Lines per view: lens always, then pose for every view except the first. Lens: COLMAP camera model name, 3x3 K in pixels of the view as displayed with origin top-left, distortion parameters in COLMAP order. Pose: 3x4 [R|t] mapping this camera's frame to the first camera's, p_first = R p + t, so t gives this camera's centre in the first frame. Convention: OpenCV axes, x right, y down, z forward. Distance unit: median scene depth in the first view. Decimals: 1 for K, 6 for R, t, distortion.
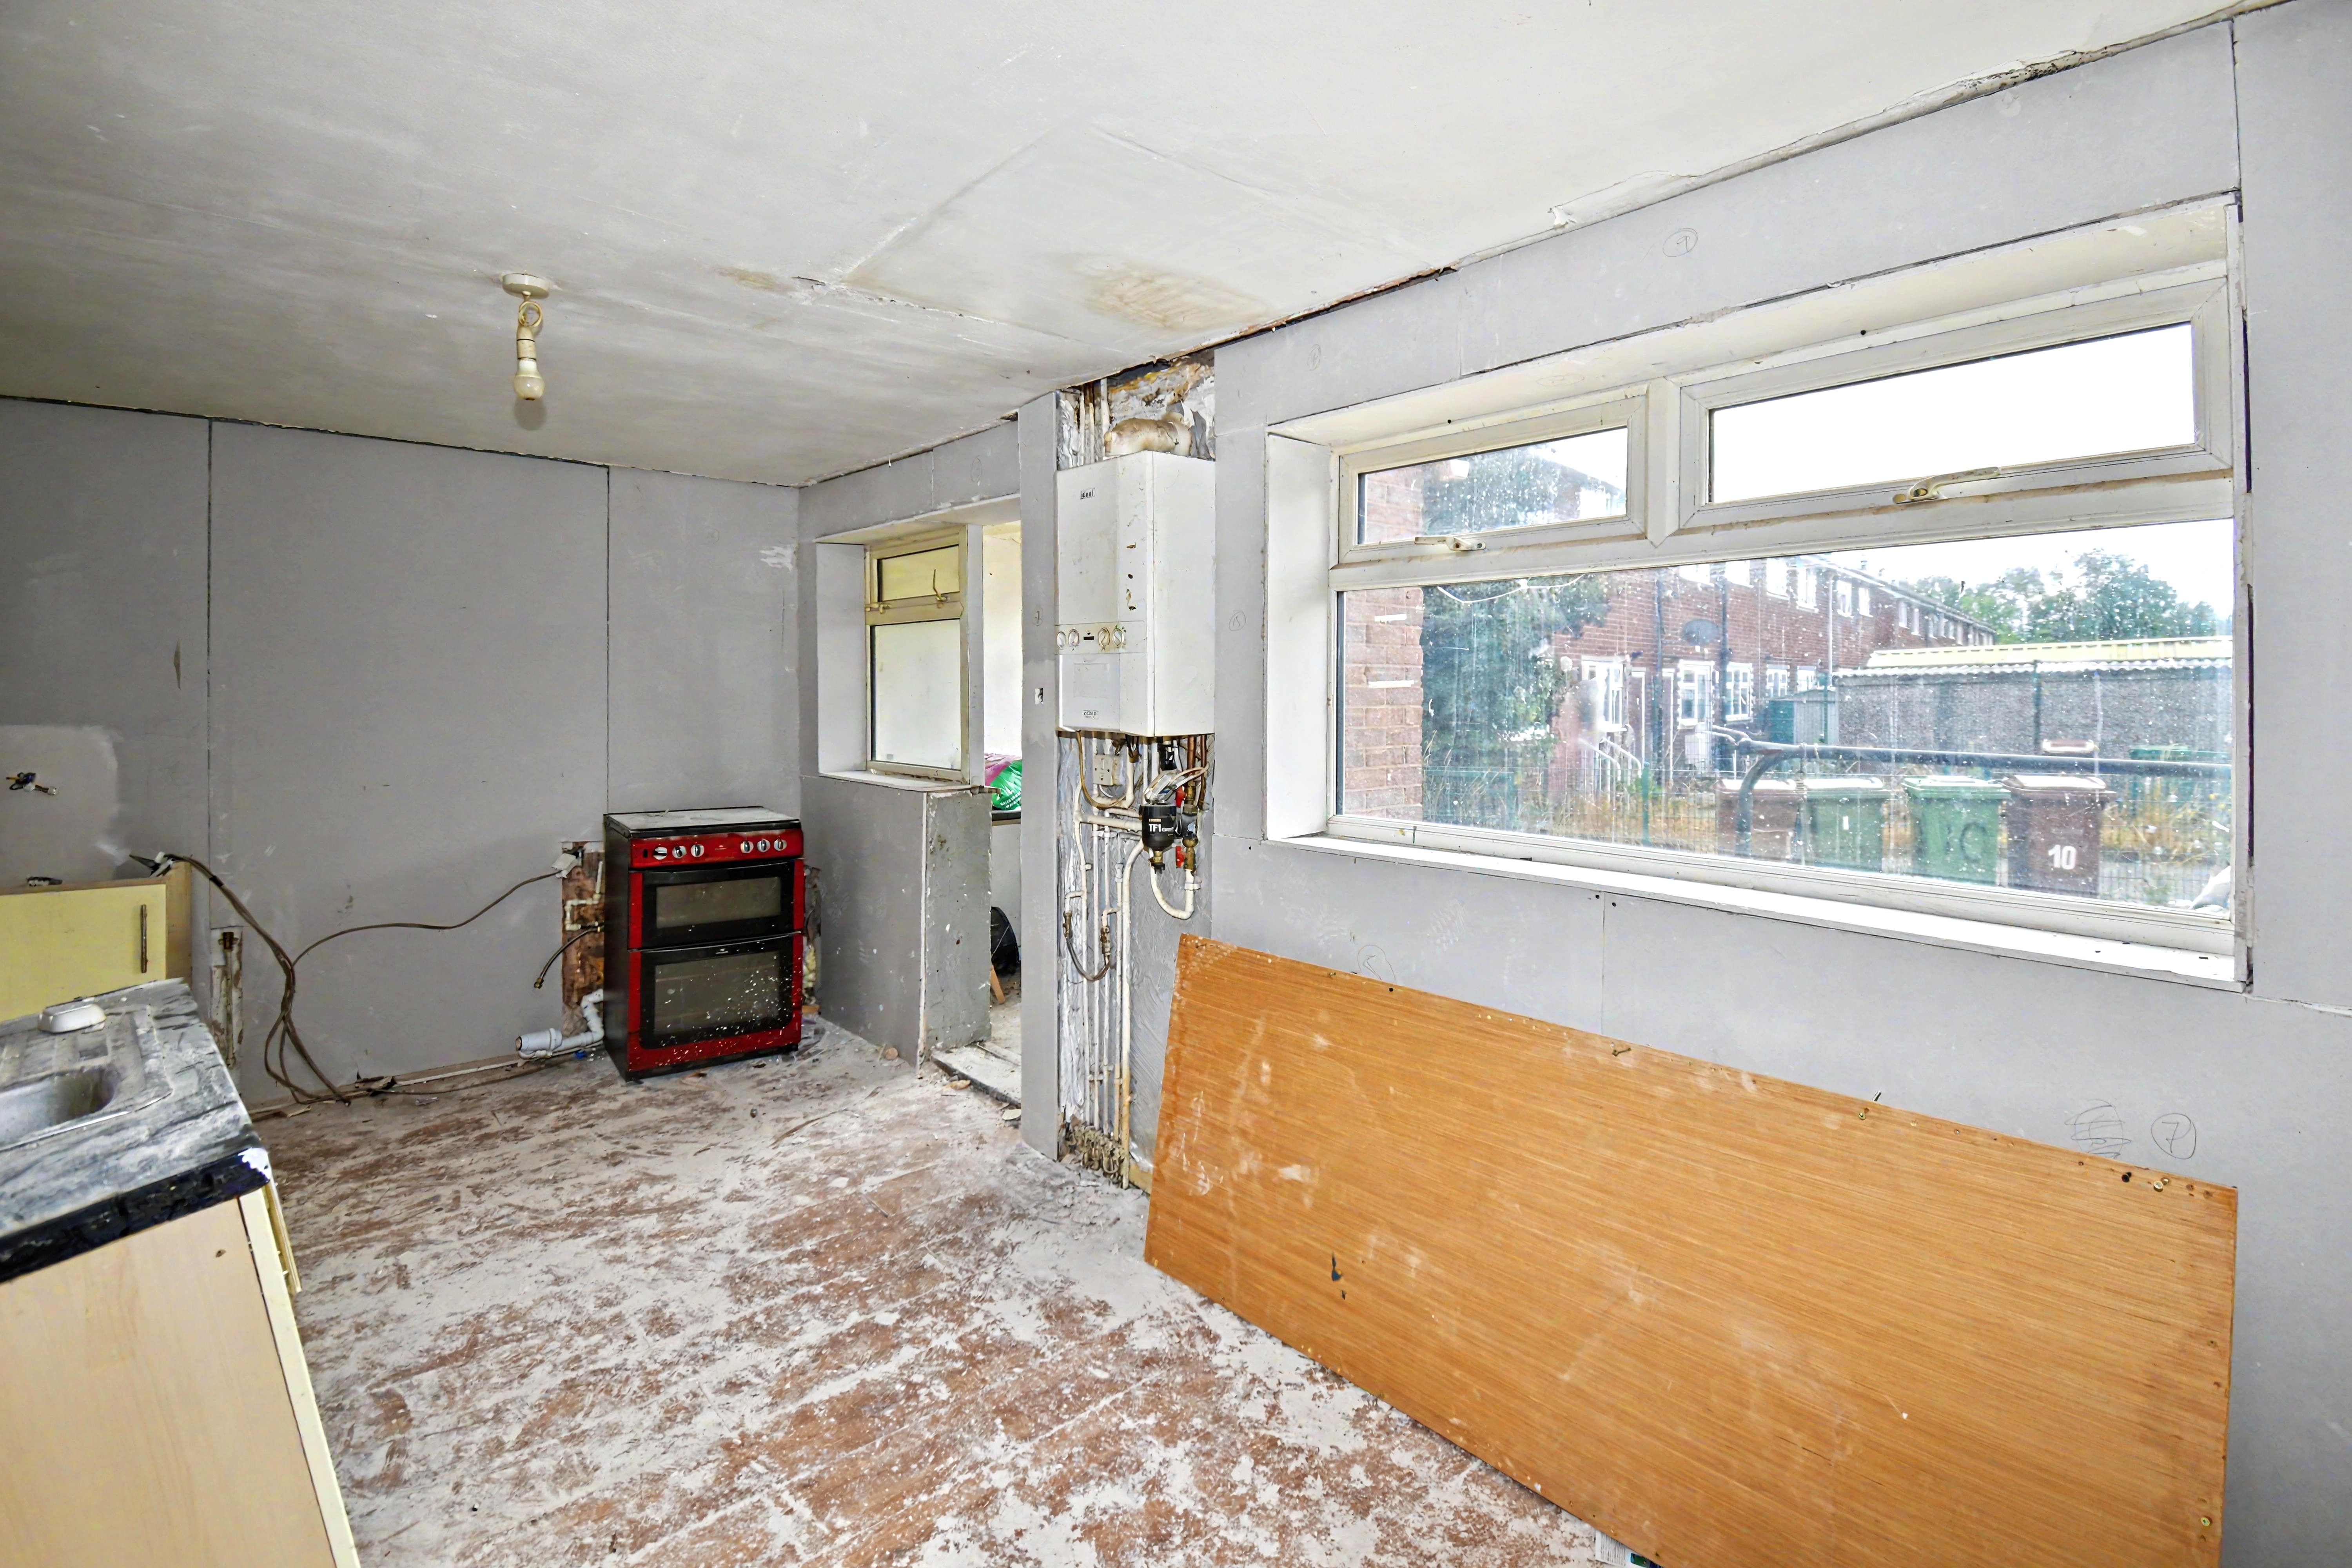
lens RADIAL K [[1109.0, 0, 1175.8], [0, 1109.0, 694.1], [0, 0, 1]] dist [0.000196, -0.015409]
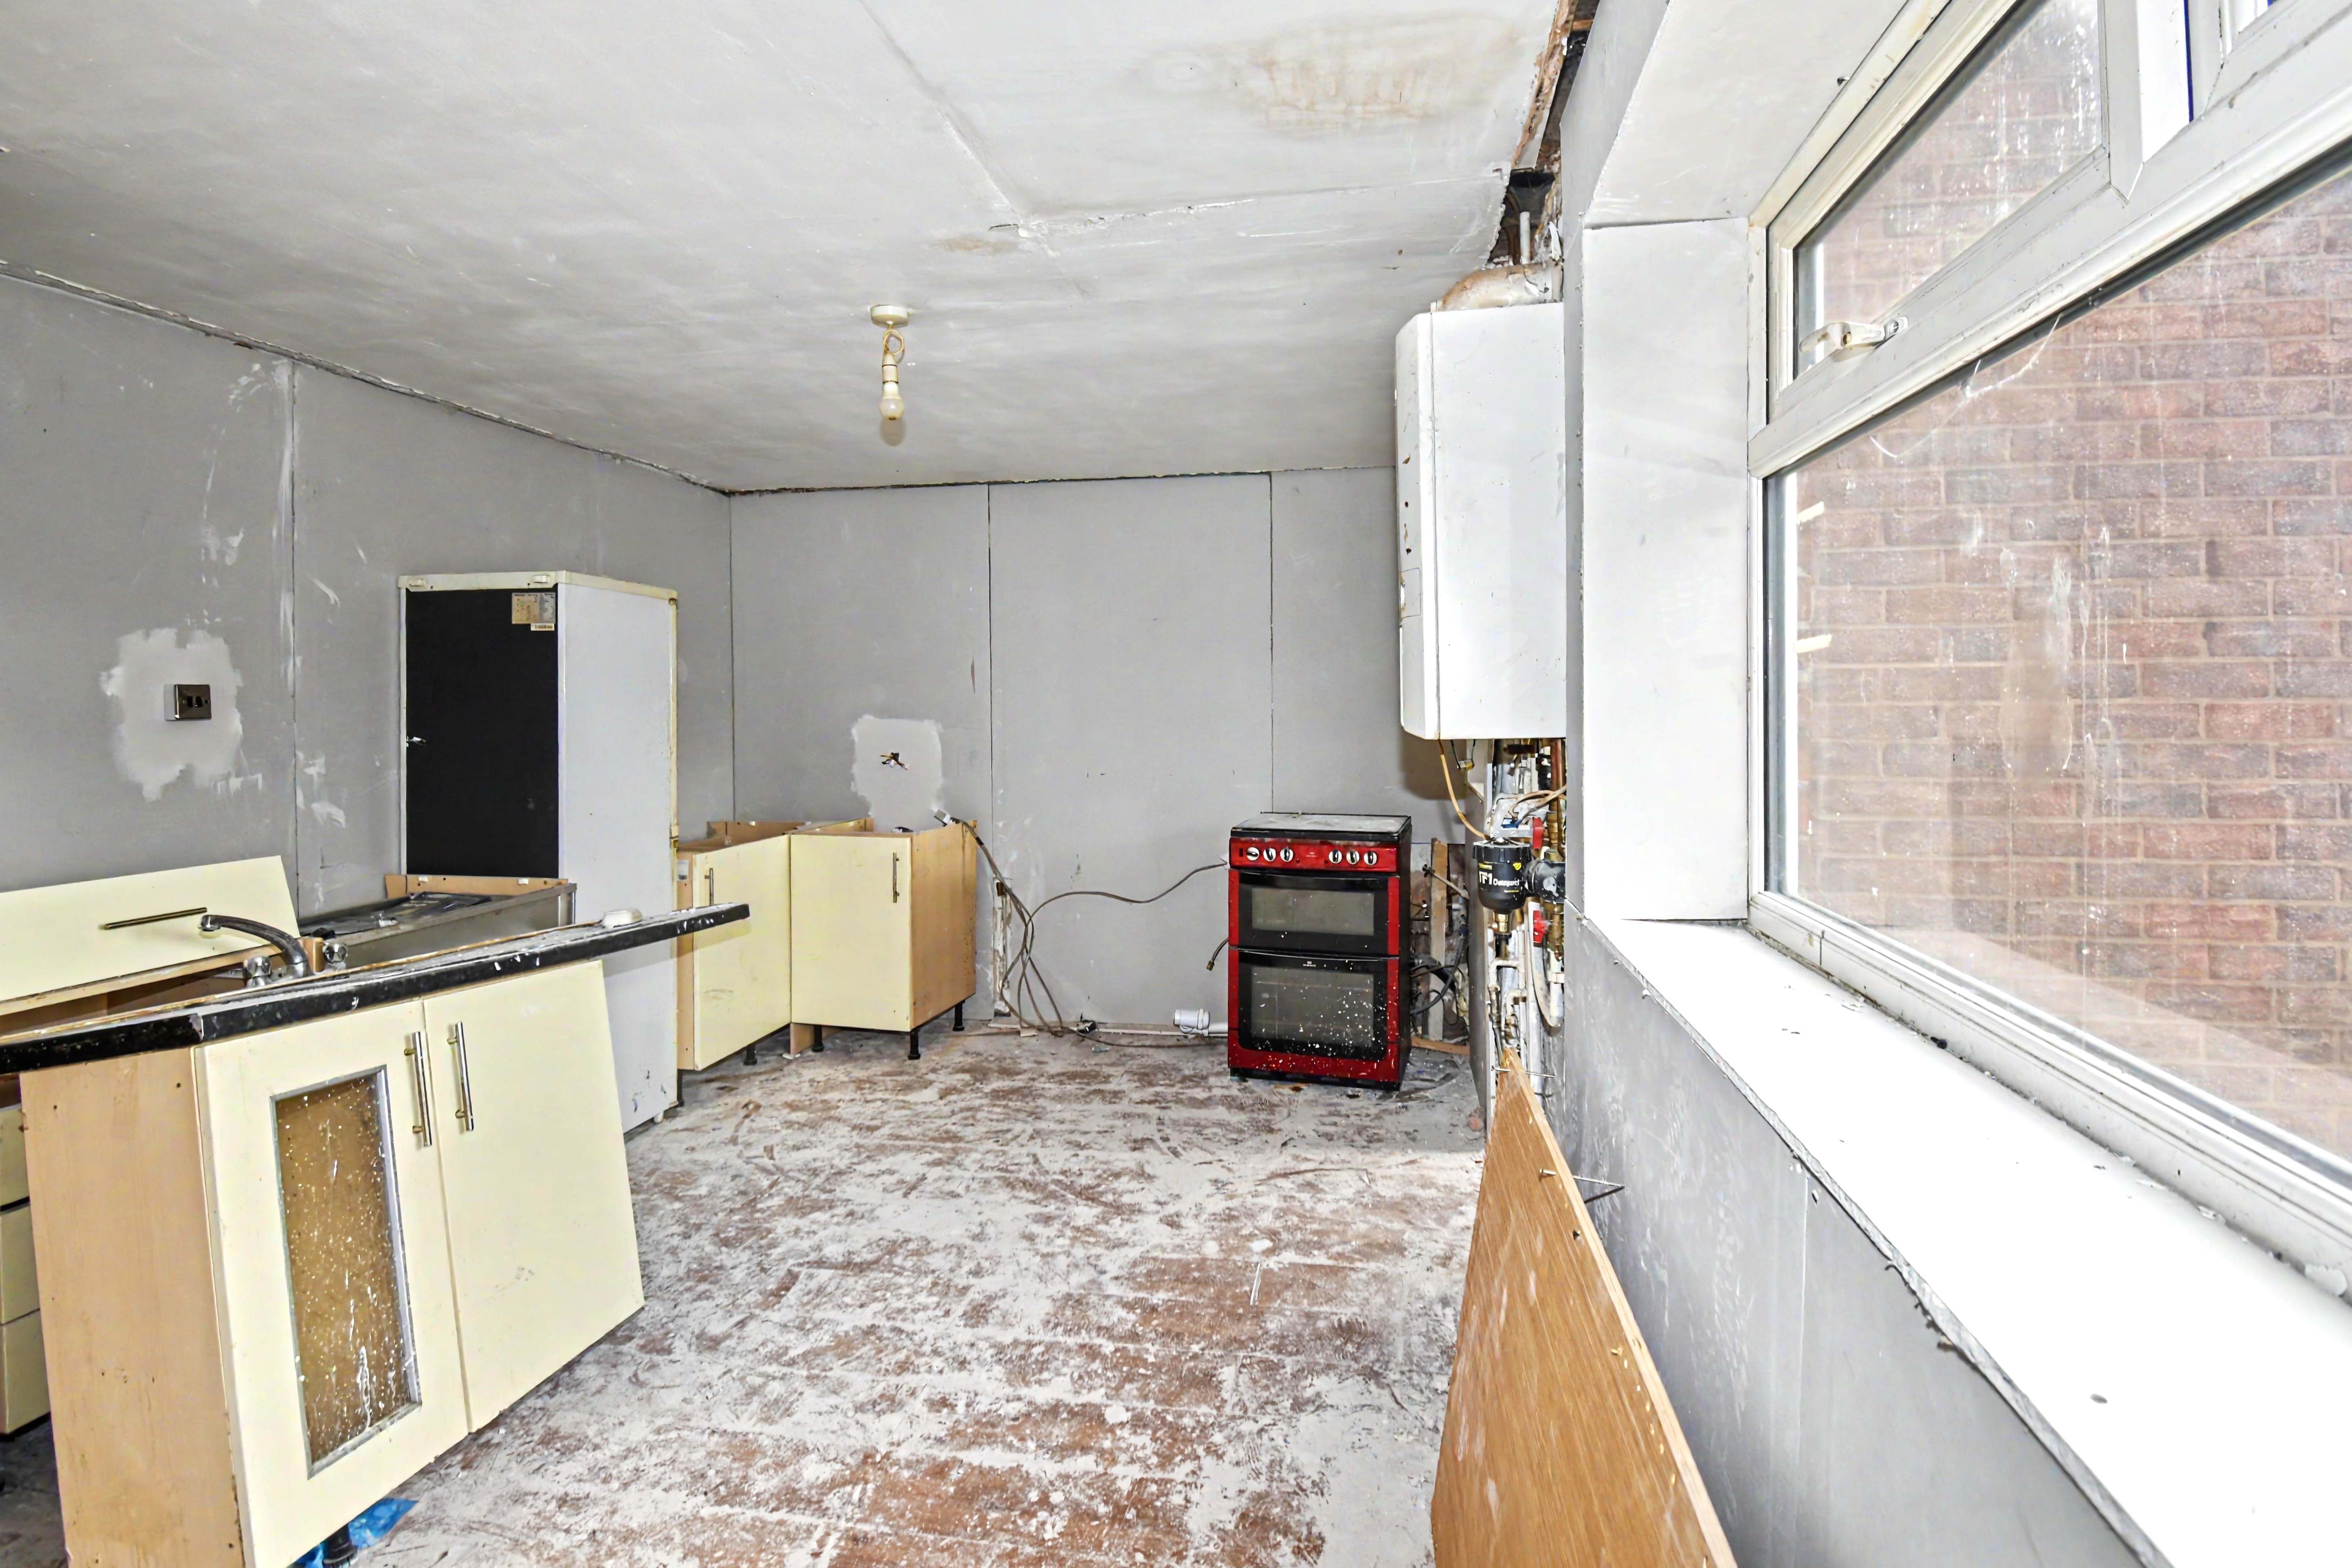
lens RADIAL K [[1139.3, 0, 1175.8], [0, 1139.3, 706.8], [0, 0, 1]] dist [0.016060, -0.019095]
pose [[0.624884, -0.002150, -0.780714, 0.380505], [0.002417, 0.999997, -0.000820, 0.017313], [0.780714, -0.001374, 0.624887, 0.406160]]
